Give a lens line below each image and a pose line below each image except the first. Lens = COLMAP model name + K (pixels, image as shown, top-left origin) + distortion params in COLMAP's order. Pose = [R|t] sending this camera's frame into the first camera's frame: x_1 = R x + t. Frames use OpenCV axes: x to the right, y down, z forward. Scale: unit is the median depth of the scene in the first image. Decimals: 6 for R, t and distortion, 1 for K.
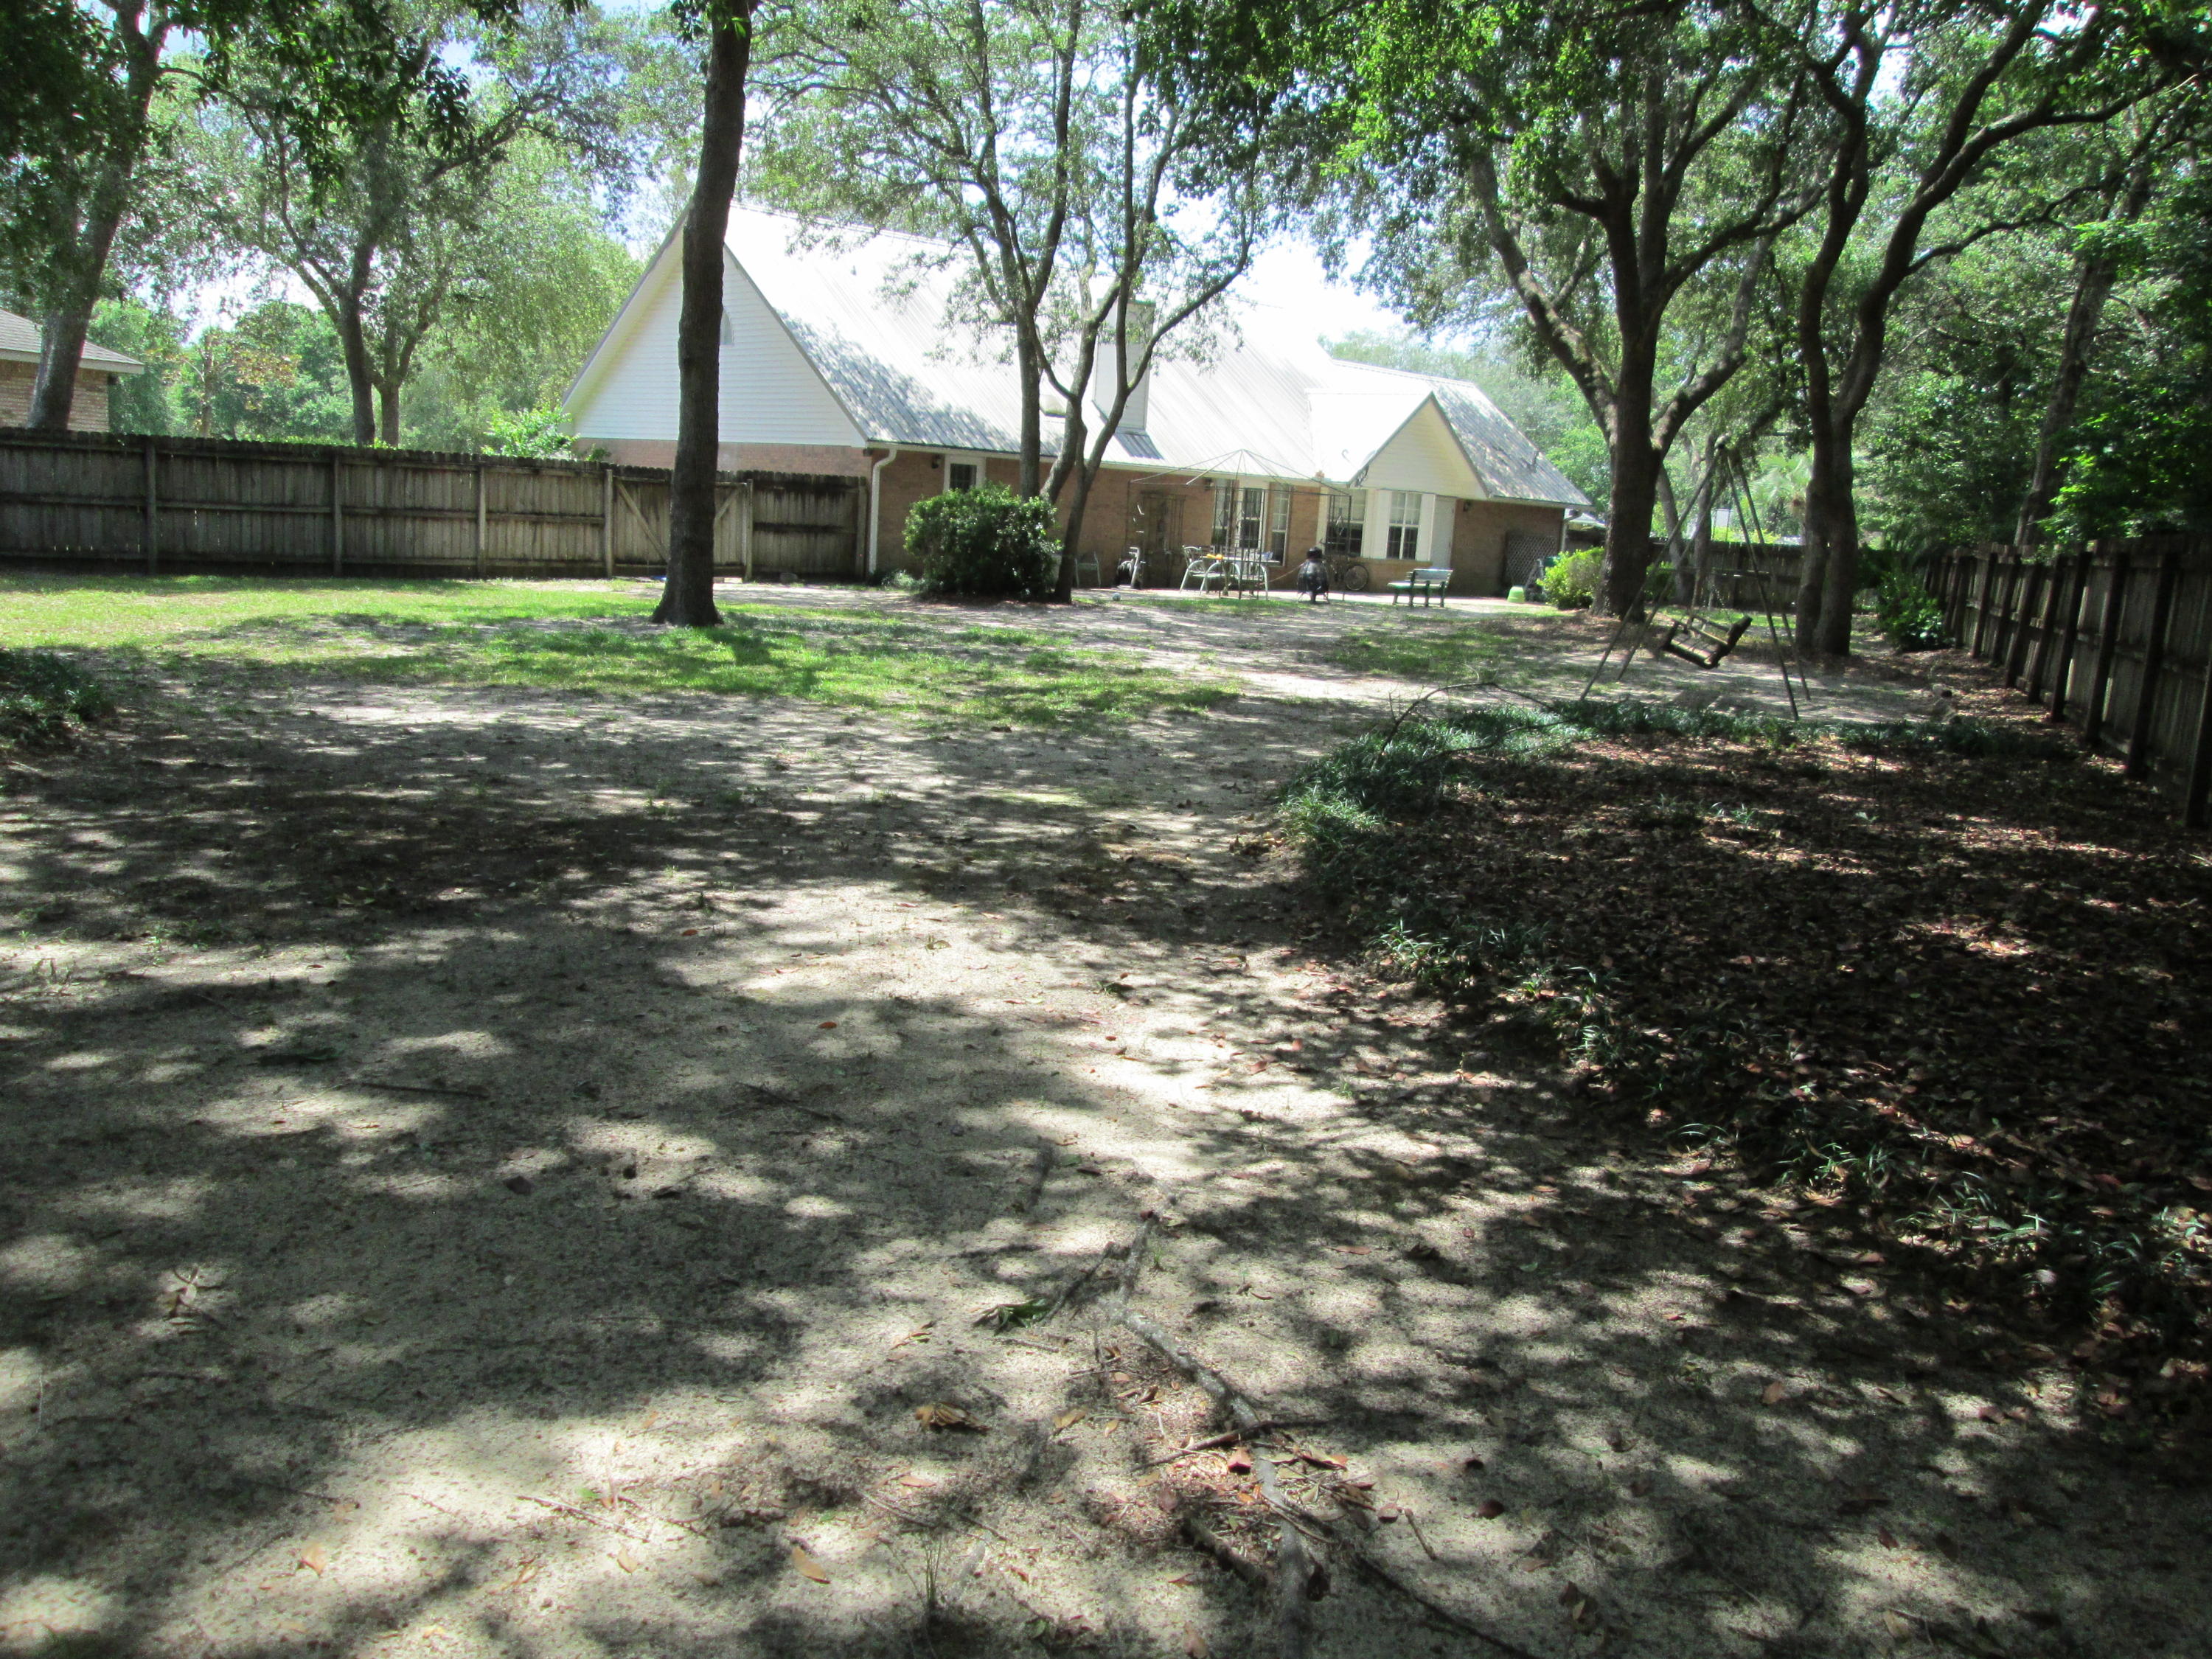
lens RADIAL K [[1818.9, 0, 1095.4], [0, 1818.9, 827.1], [0, 0, 1]] dist [-0.029852, -0.004894]
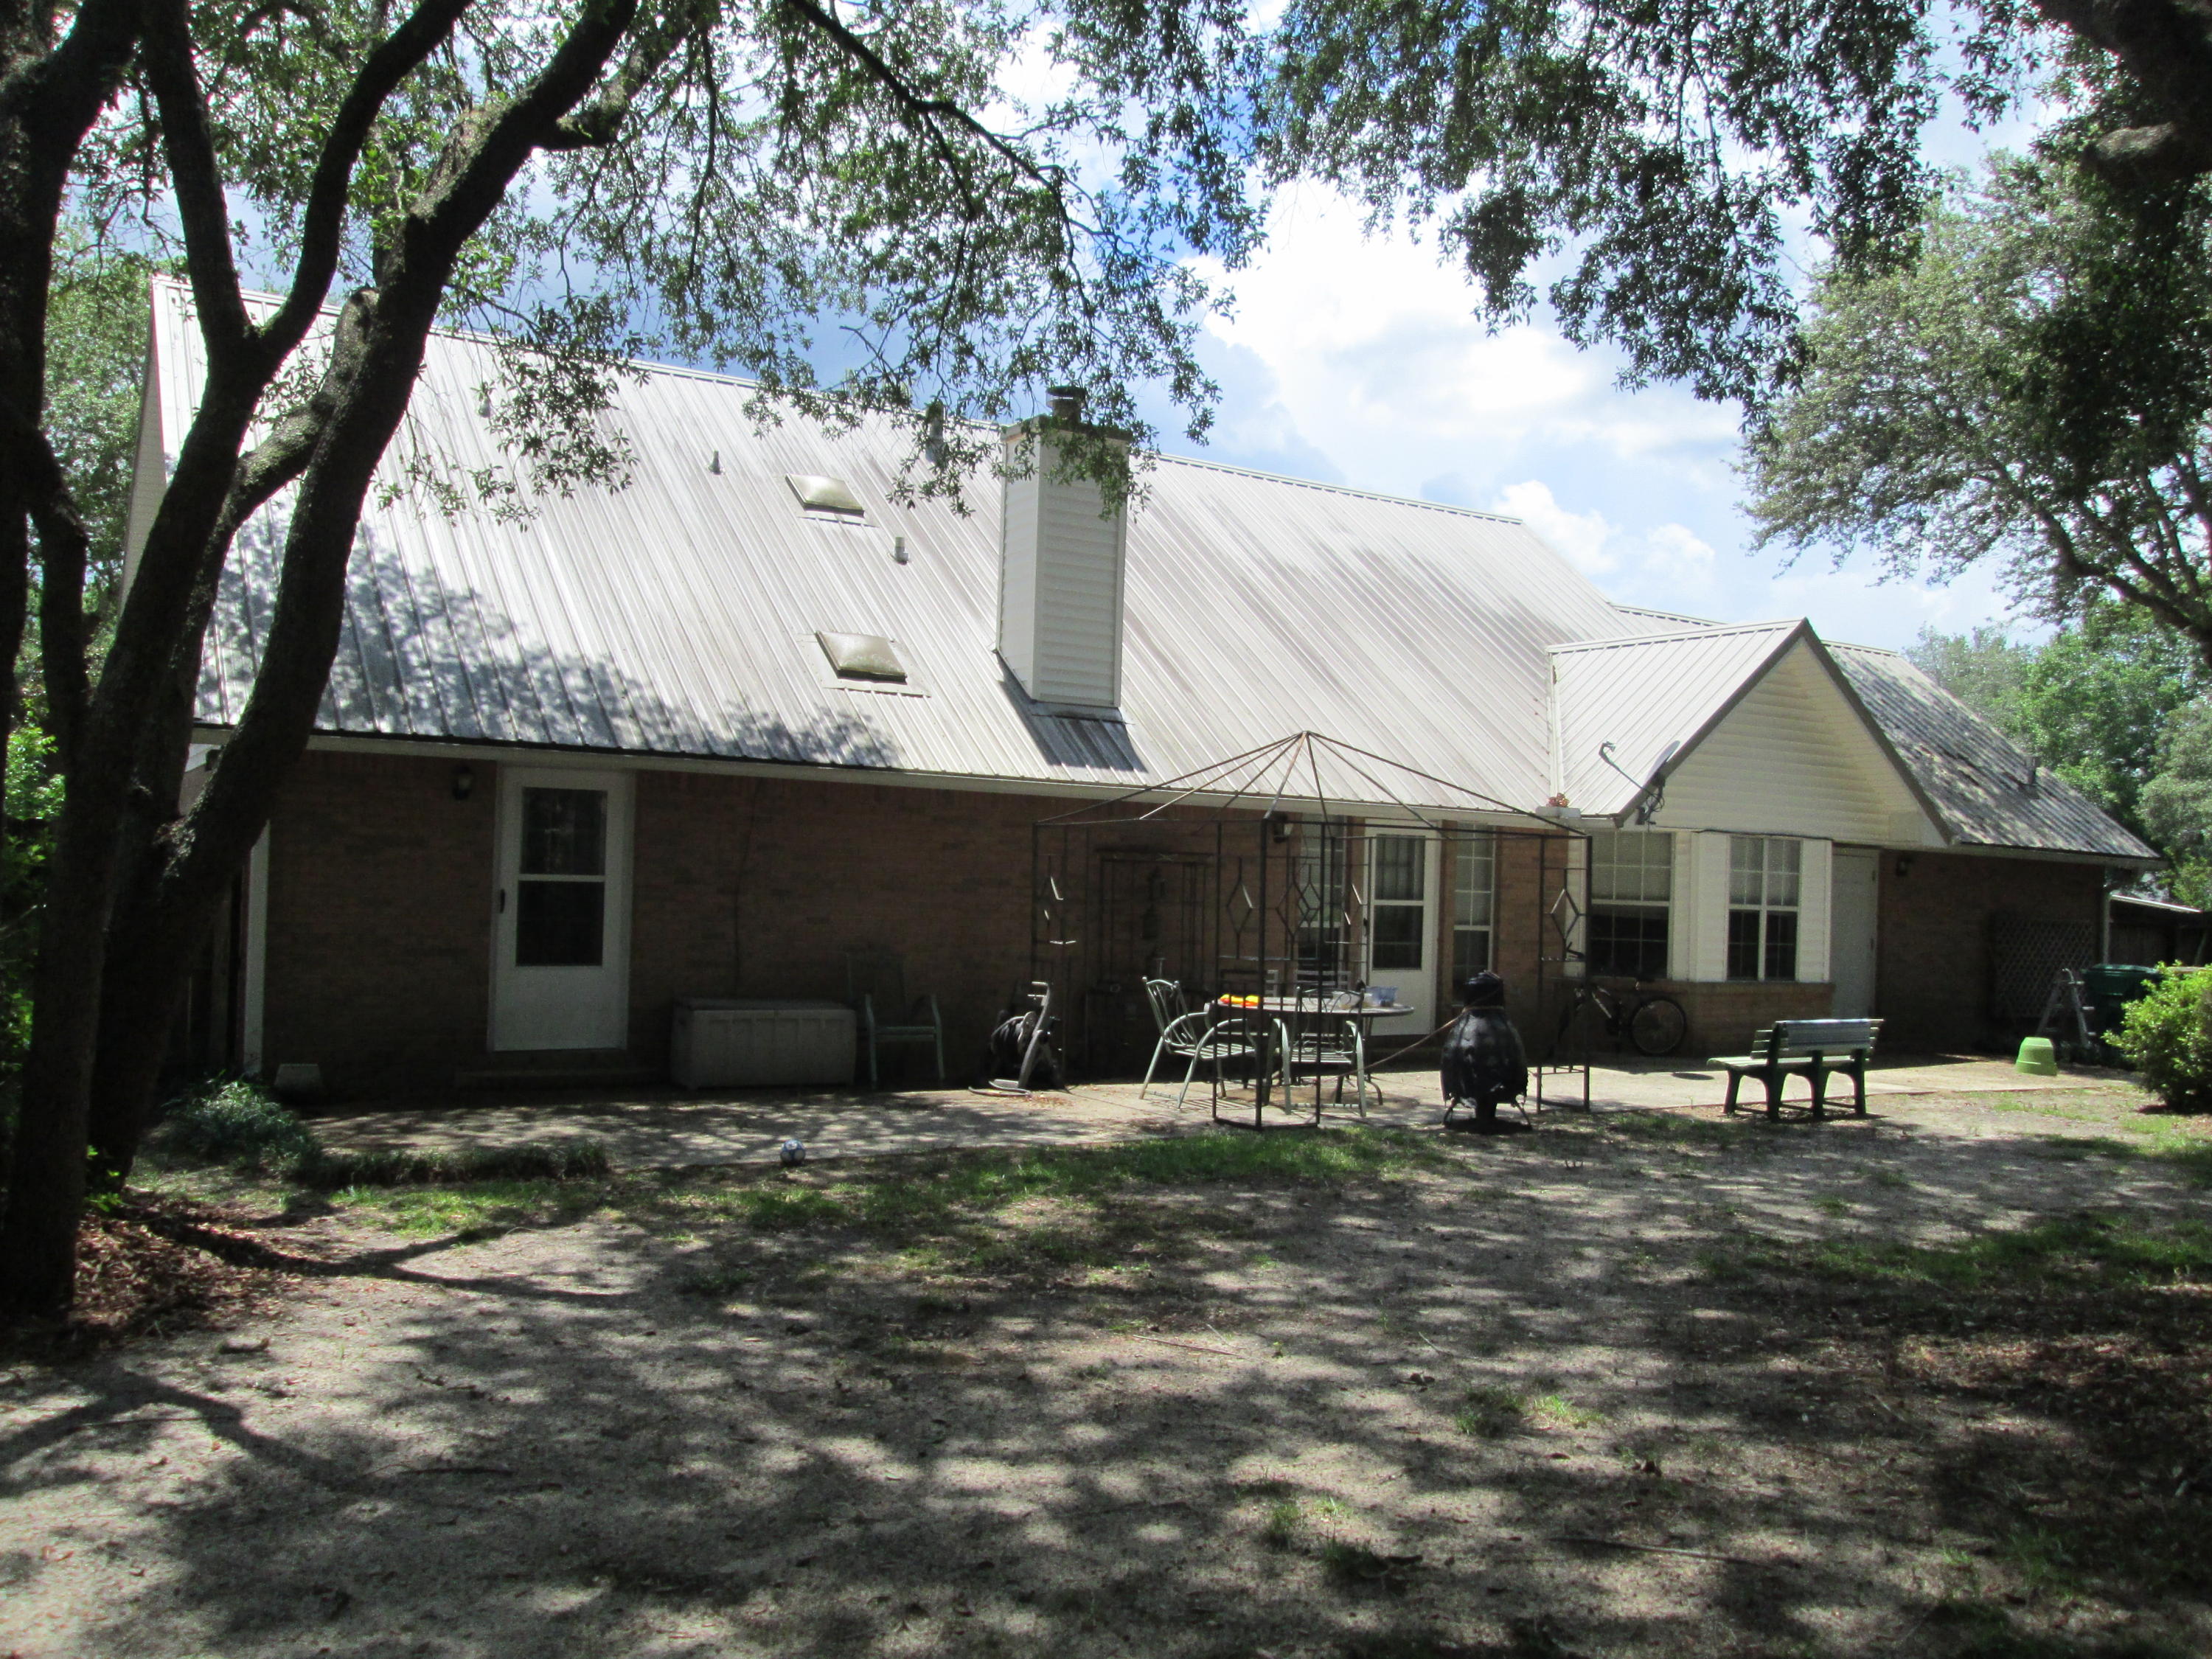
lens RADIAL K [[1818.9, 0, 1111.5], [0, 1818.9, 839.7], [0, 0, 1]] dist [-0.029852, -0.004894]
pose [[0.977503, -0.033776, -0.208201, 0.110820], [-0.009397, 0.979141, -0.202963, -0.092986], [0.210714, 0.200353, 0.956796, 0.552970]]
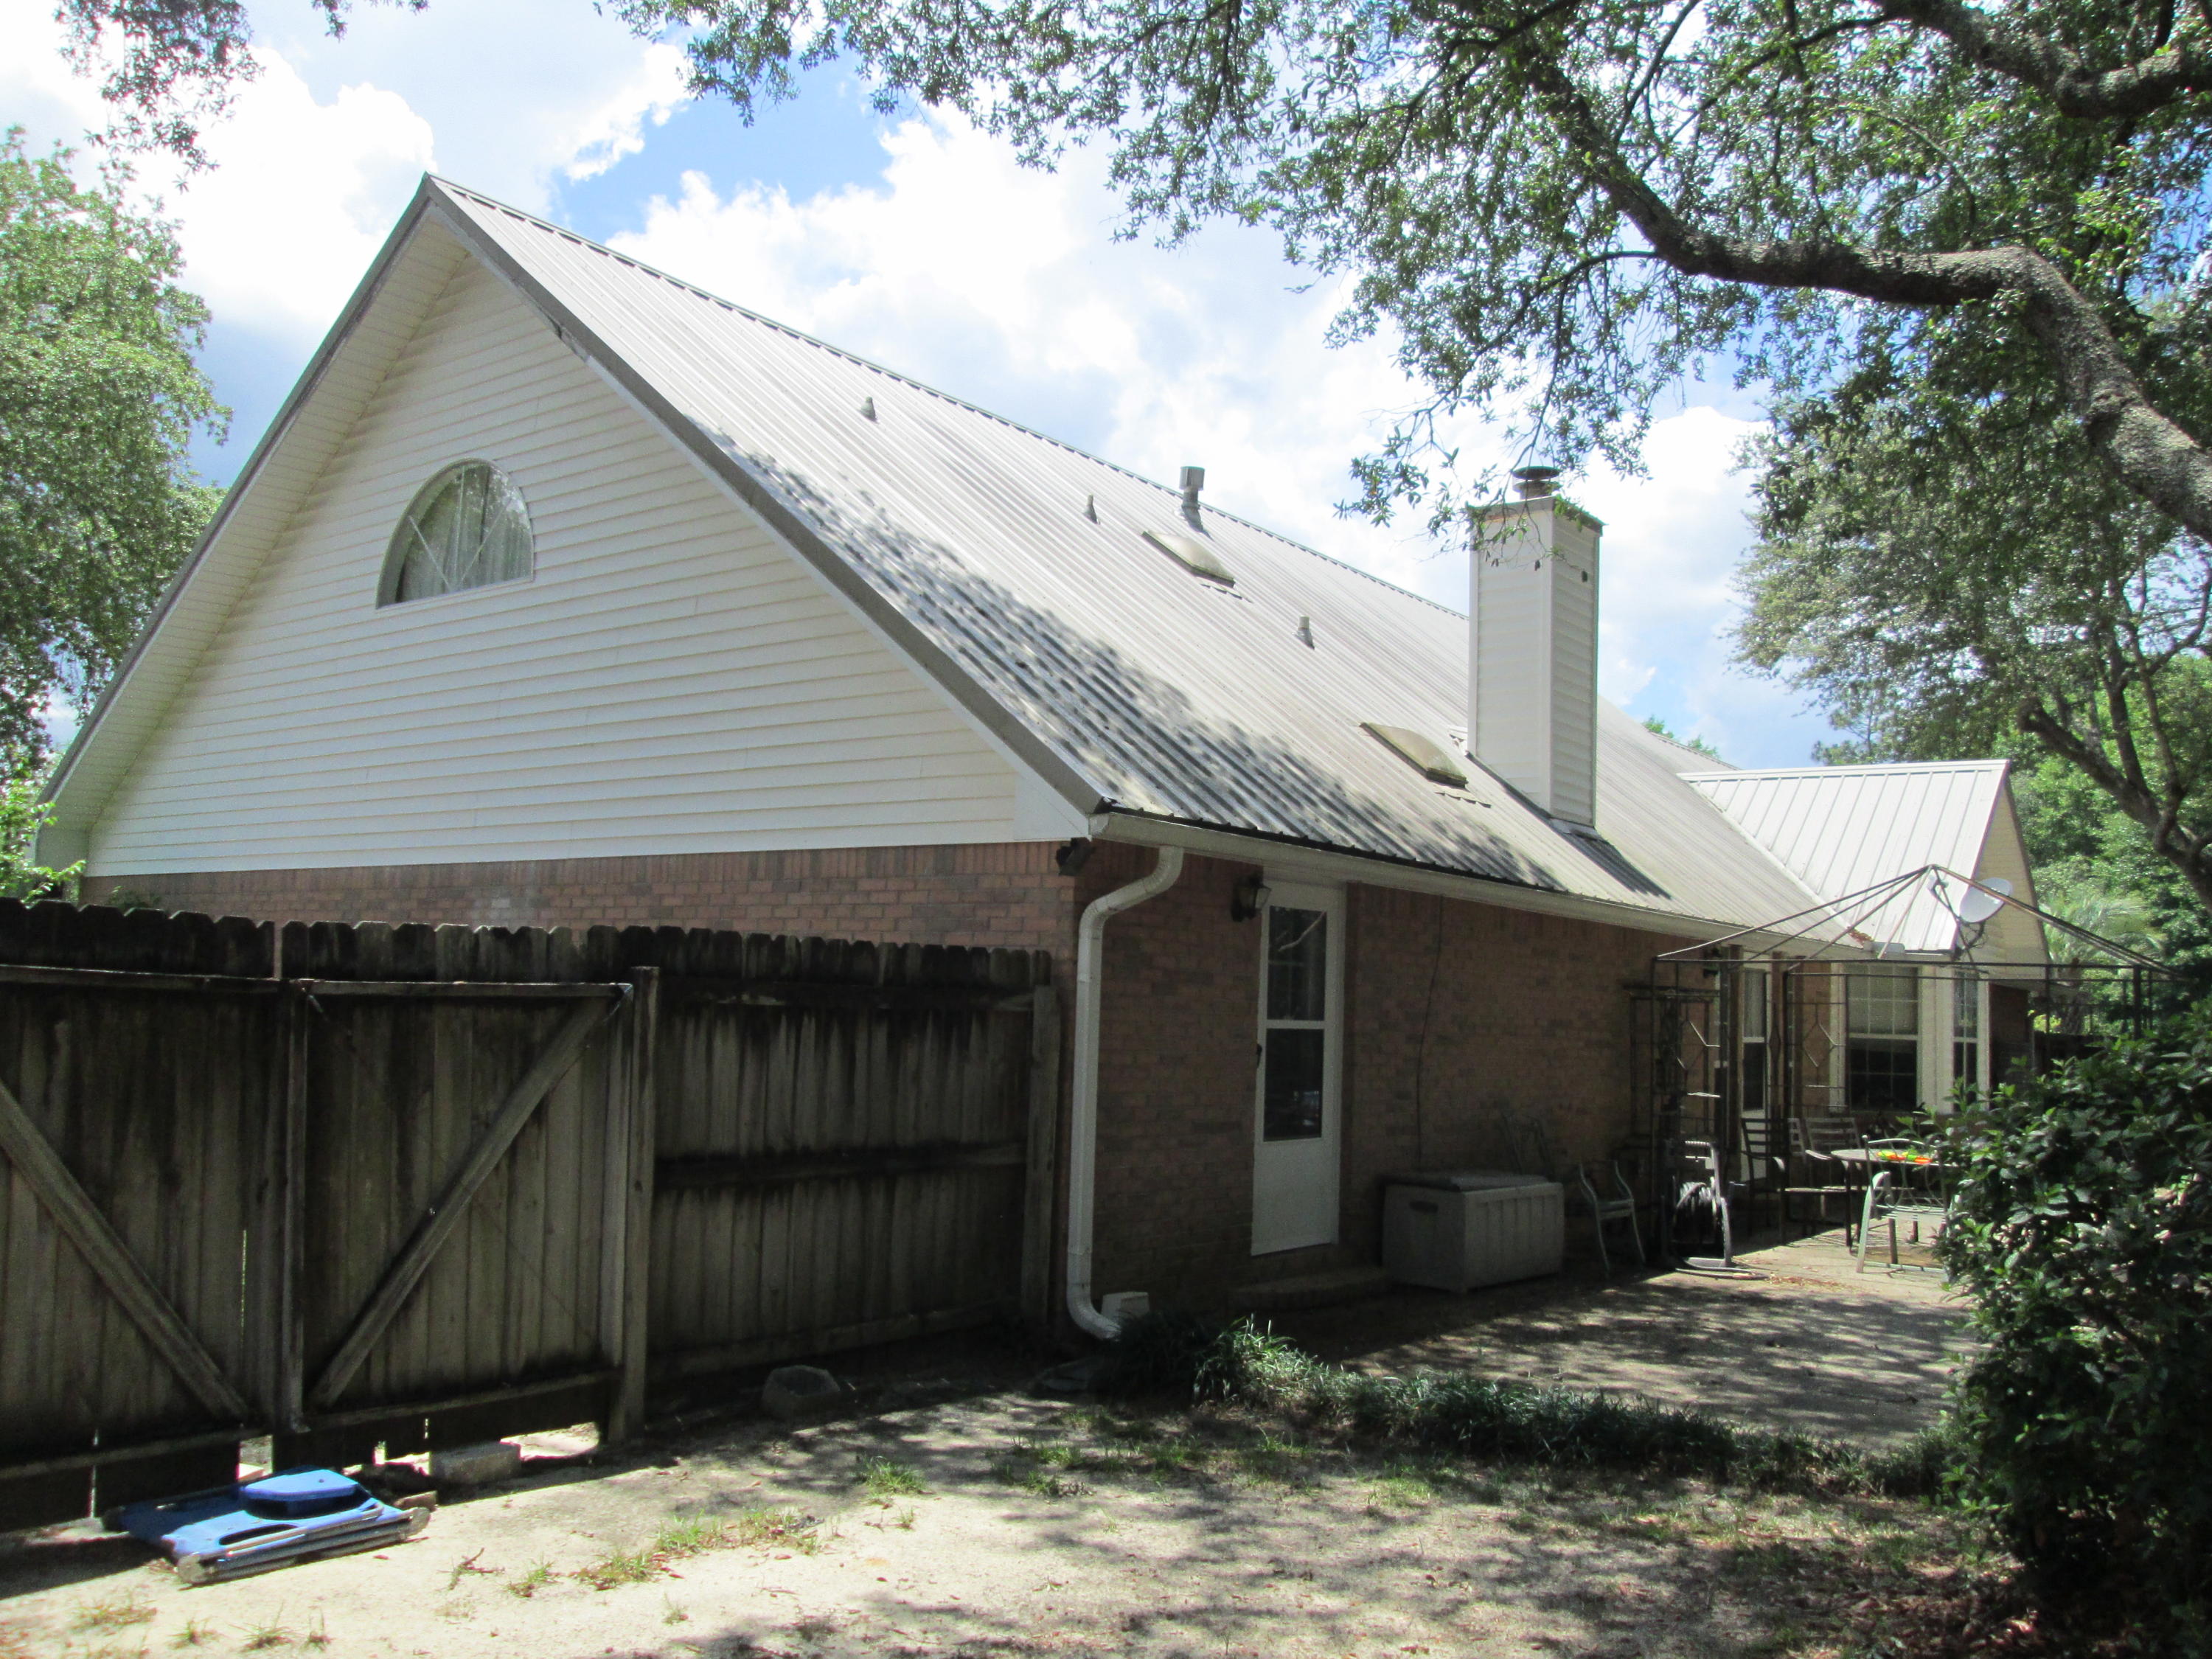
lens RADIAL K [[1818.9, 0, 1117.9], [0, 1818.9, 836.9], [0, 0, 1]] dist [-0.029852, -0.004894]
pose [[0.986618, -0.004950, 0.162973, -0.132443], [0.046188, 0.967081, -0.250240, -0.115890], [-0.156370, 0.254419, 0.954369, 0.605126]]
